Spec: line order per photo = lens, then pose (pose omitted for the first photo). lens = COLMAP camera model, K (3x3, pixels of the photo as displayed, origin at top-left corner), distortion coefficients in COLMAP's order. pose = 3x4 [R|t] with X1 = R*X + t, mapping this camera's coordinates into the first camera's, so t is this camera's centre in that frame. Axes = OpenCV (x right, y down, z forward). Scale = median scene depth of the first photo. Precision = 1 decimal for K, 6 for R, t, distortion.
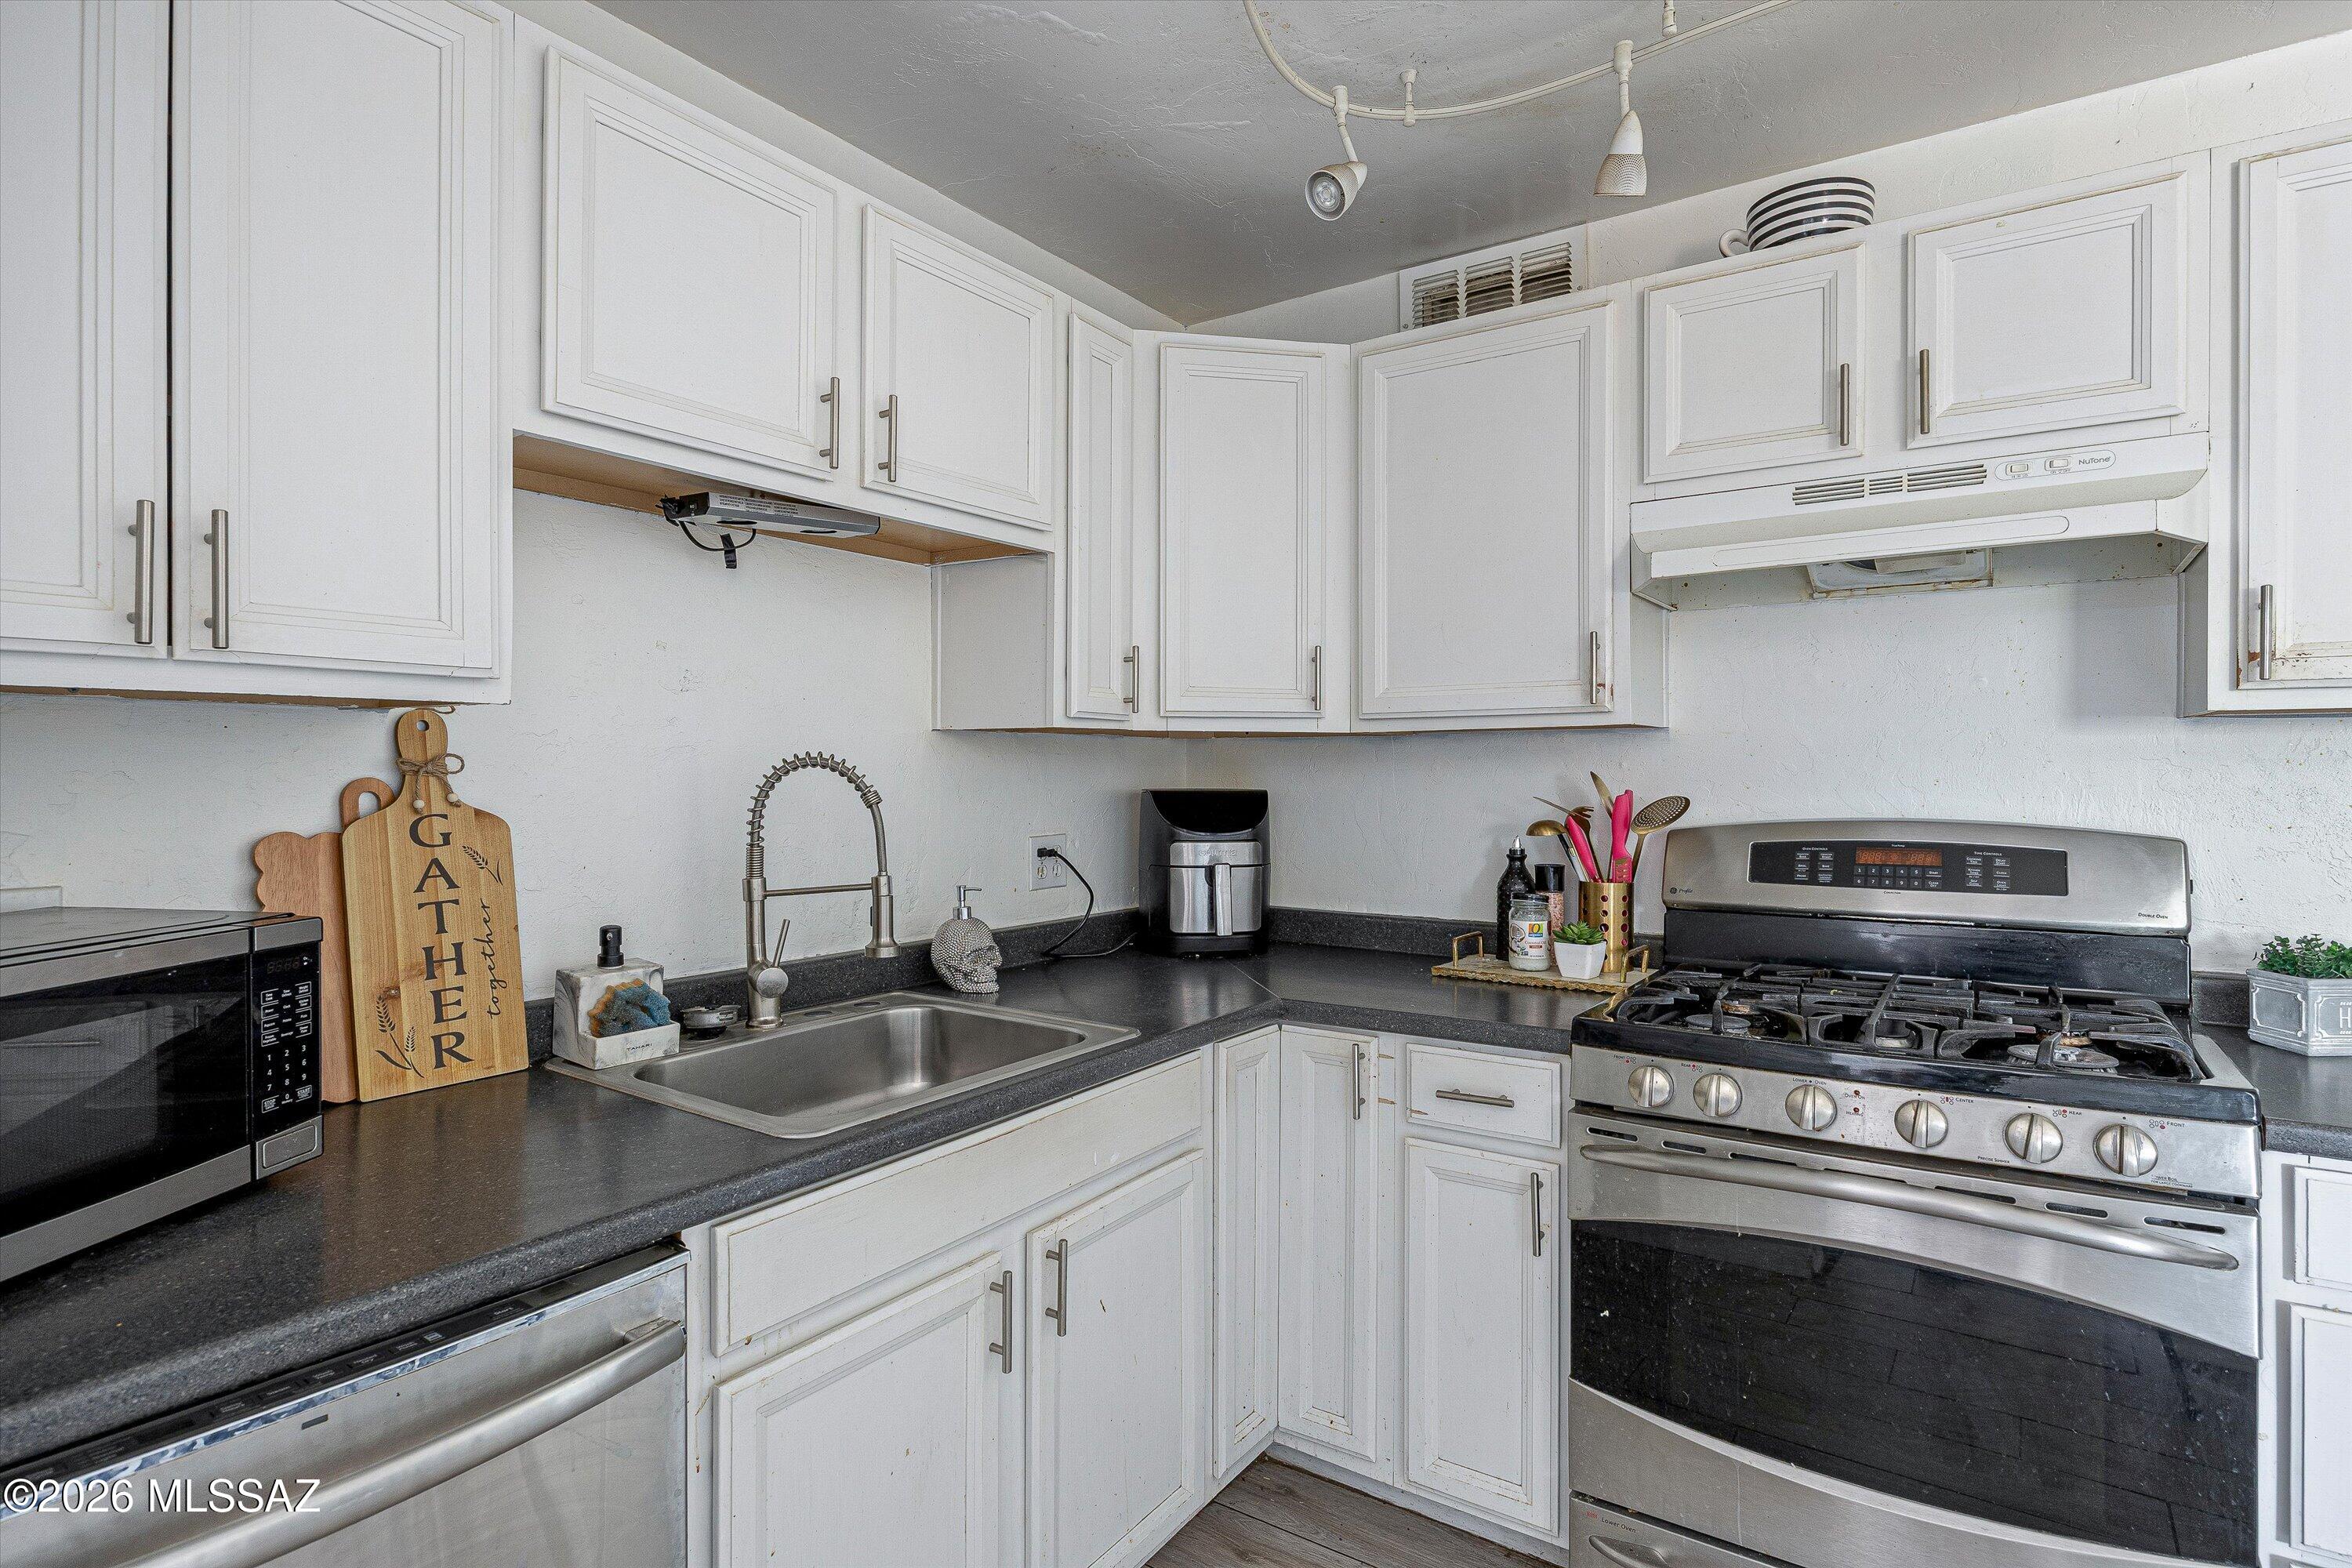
lens RADIAL K [[1174.4, 0, 1187.2], [0, 1174.4, 778.9], [0, 0, 1]] dist [-0.005678, -0.000771]
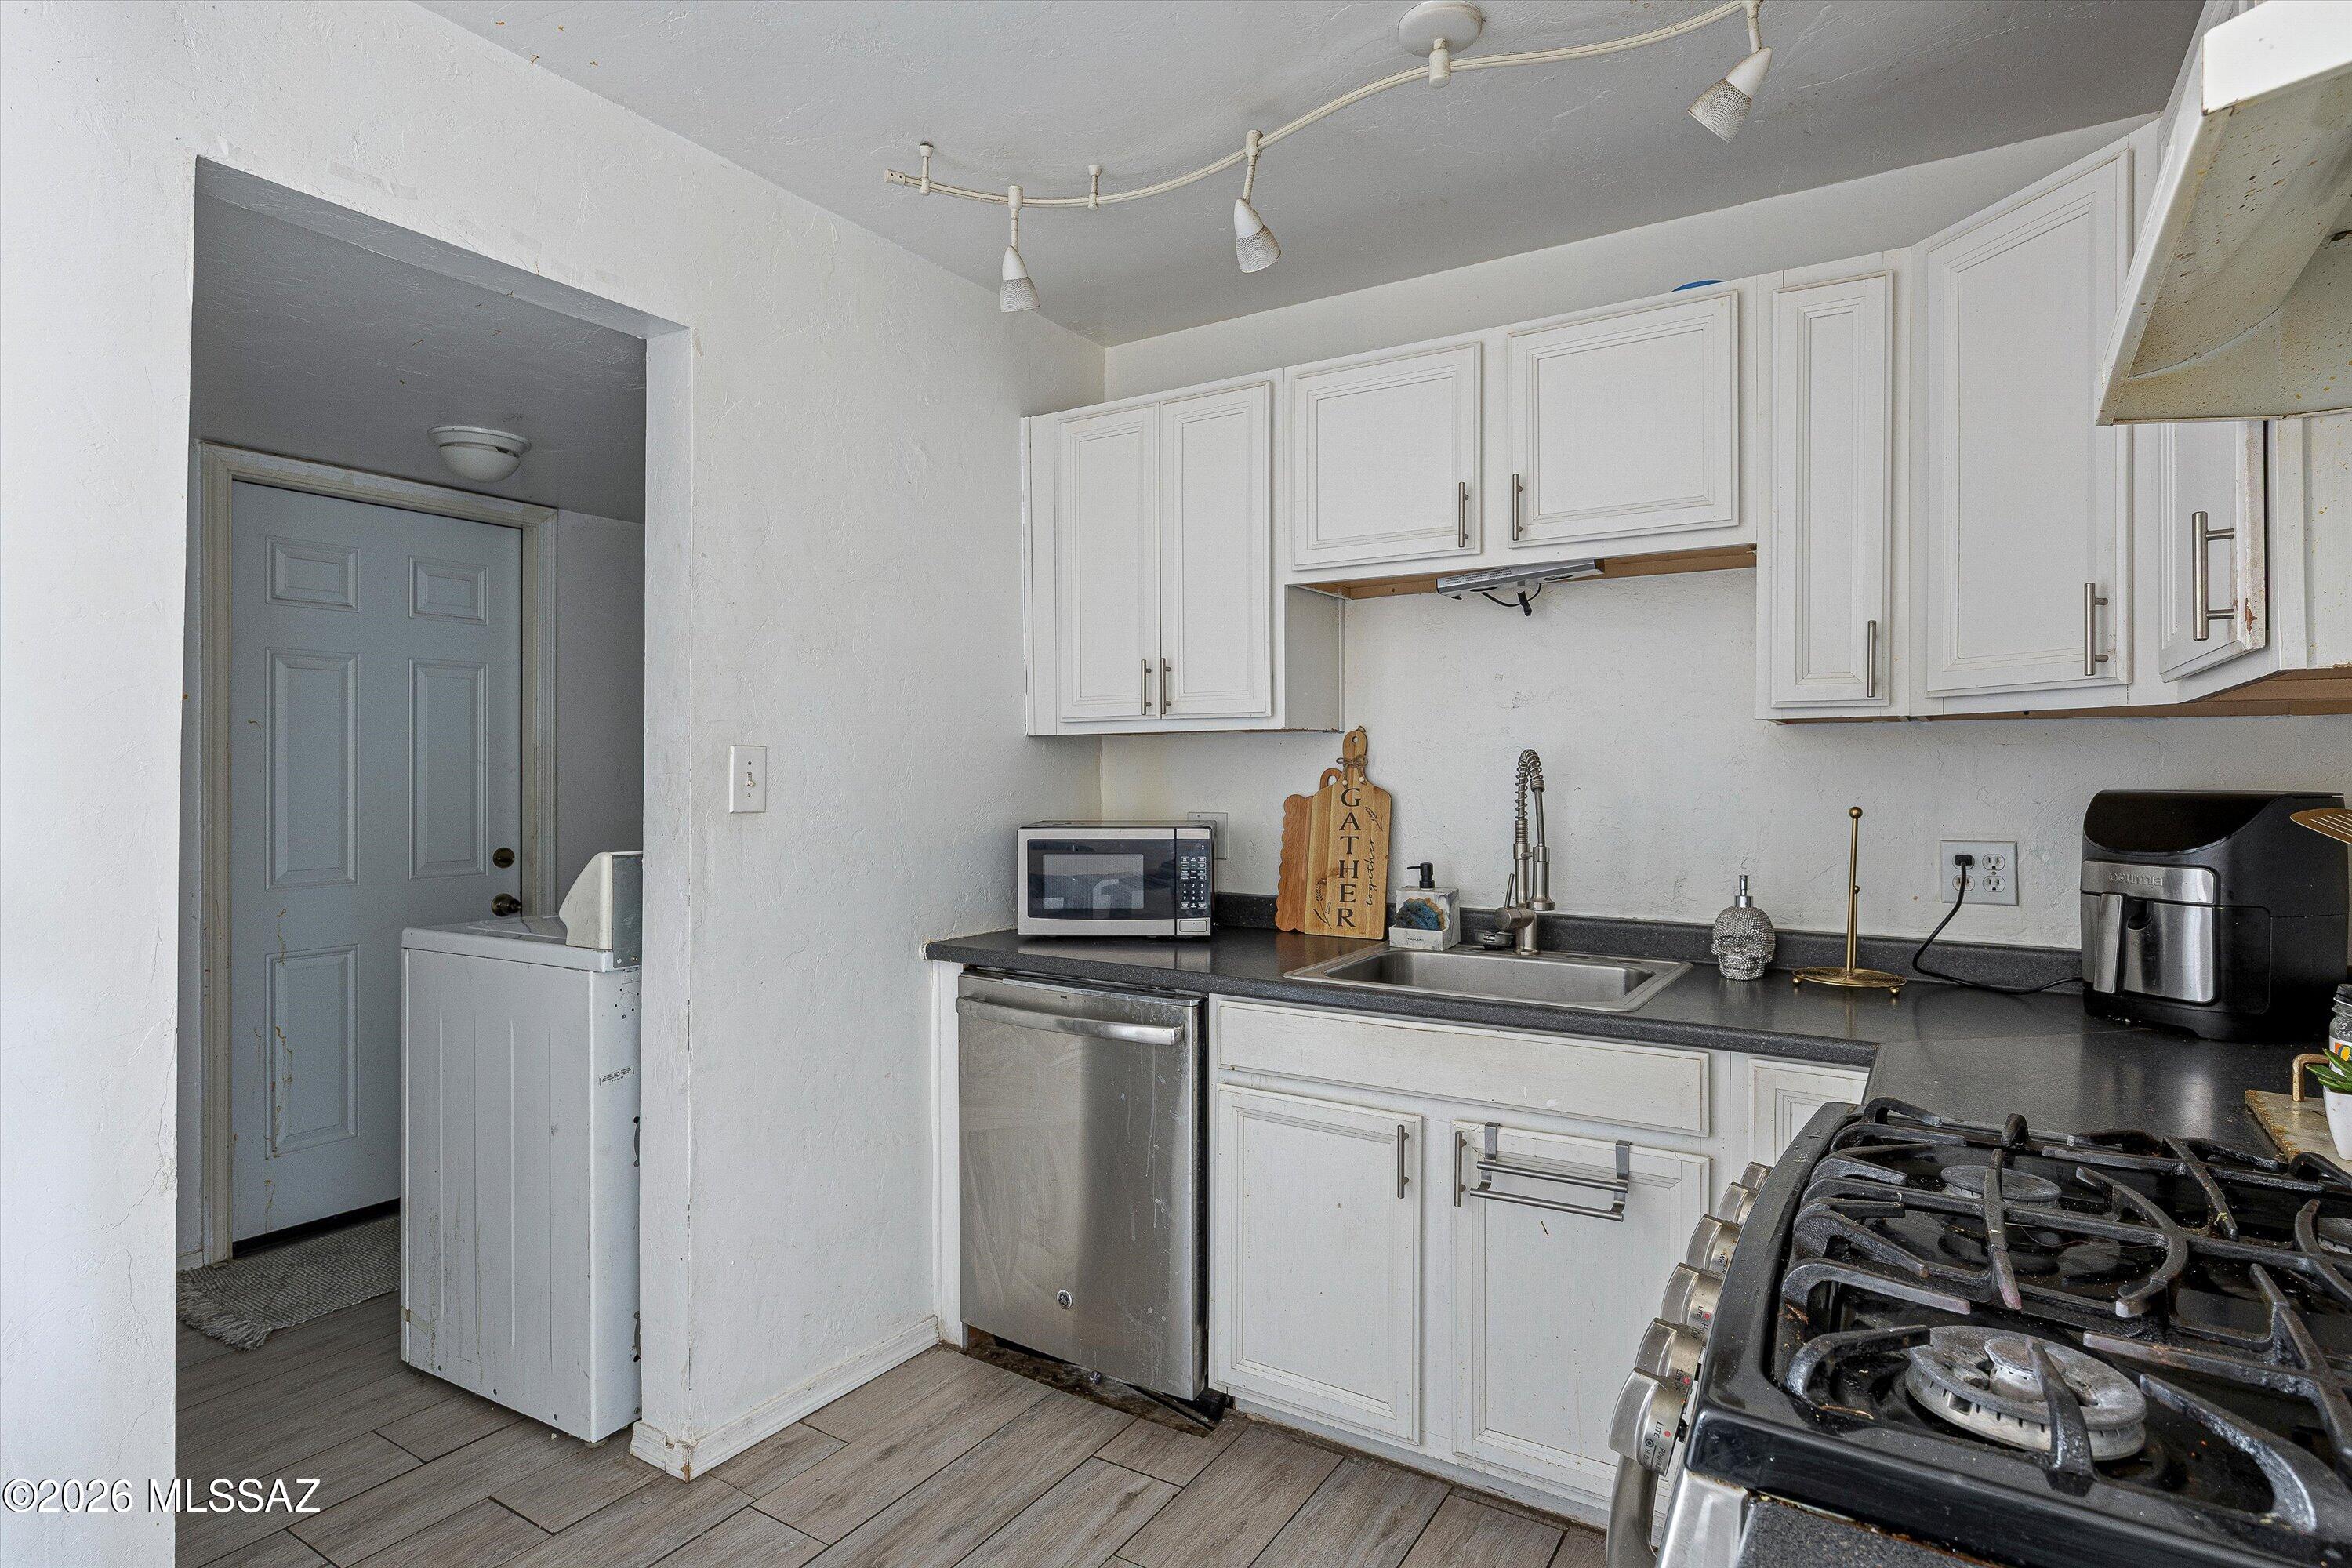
lens RADIAL K [[1236.4, 0, 1176.1], [0, 1236.4, 770.7], [0, 0, 1]] dist [0.001342, 0.000430]
pose [[0.034193, 0.001911, -0.999413, 1.042751], [-0.008911, 0.999959, 0.001607, 0.002142], [0.999376, 0.008851, 0.034209, 0.549126]]
